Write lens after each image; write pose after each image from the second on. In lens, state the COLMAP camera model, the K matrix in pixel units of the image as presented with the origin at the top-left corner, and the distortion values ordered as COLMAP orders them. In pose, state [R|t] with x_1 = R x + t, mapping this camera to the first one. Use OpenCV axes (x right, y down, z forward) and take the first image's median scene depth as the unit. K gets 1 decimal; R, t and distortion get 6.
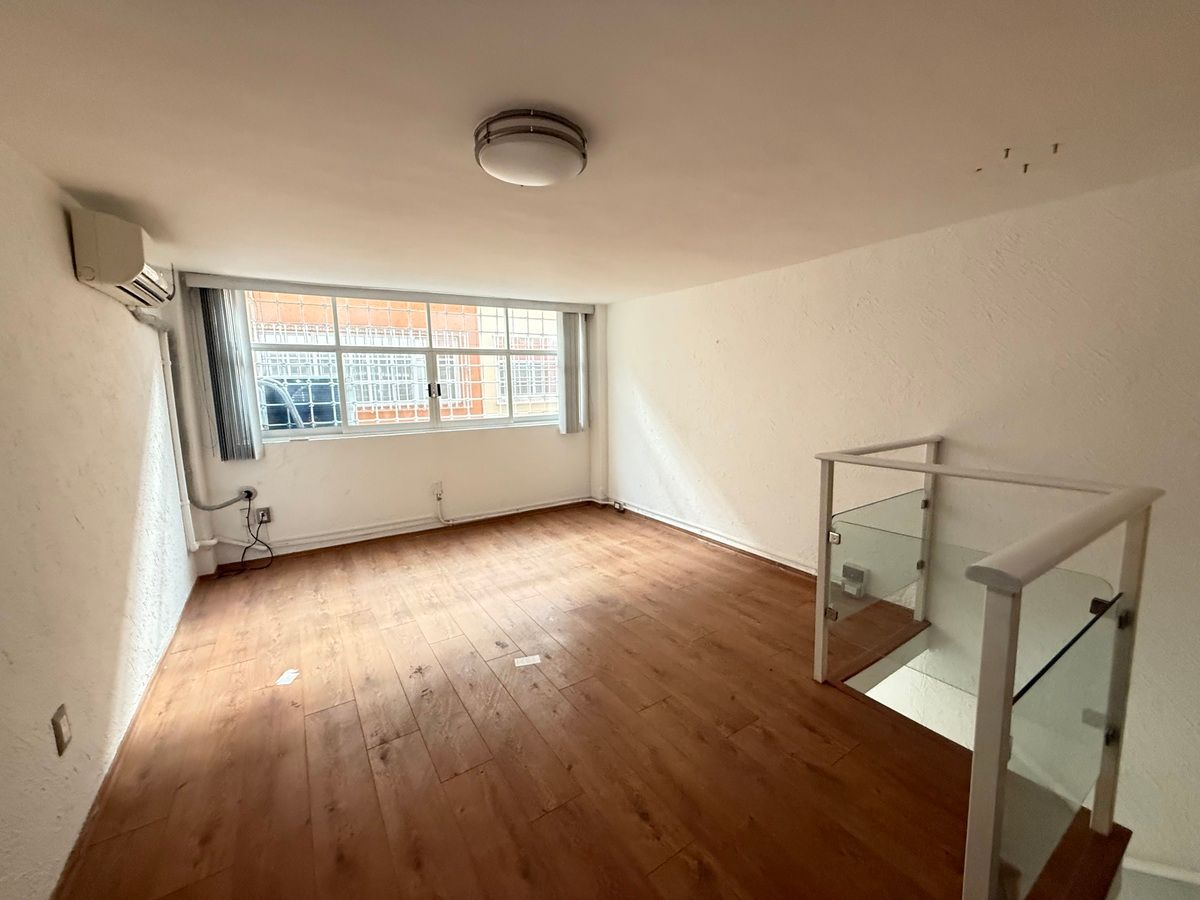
lens RADIAL K [[481.3, 0, 604.3], [0, 481.3, 445.7], [0, 0, 1]] dist [0.003766, 0.000399]
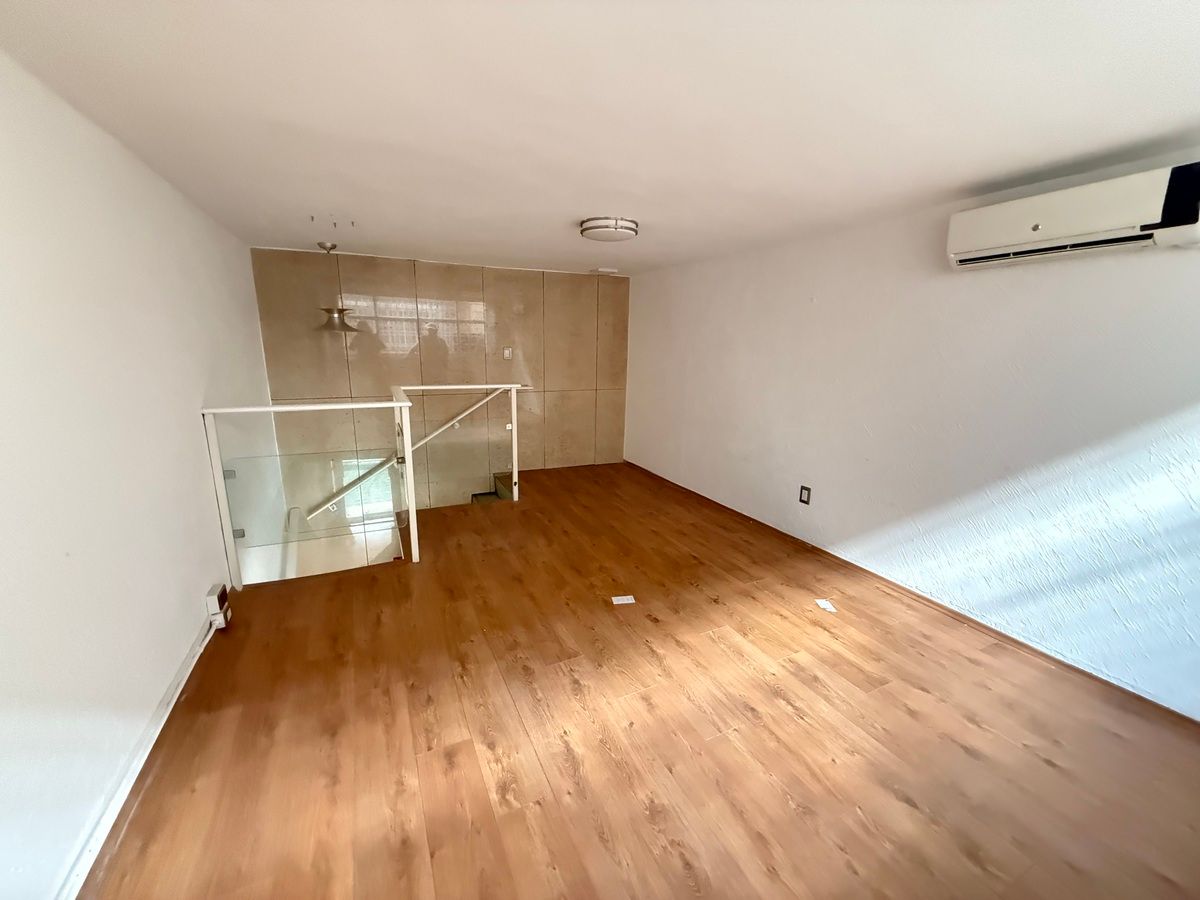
lens RADIAL K [[481.3, 0, 595.9], [0, 481.3, 452.5], [0, 0, 1]] dist [0.003766, 0.000399]
pose [[-0.991388, -0.027569, 0.128024, -0.183030], [0.018742, 0.937657, 0.347055, -0.215450], [-0.129611, 0.346466, -0.929065, 1.536806]]
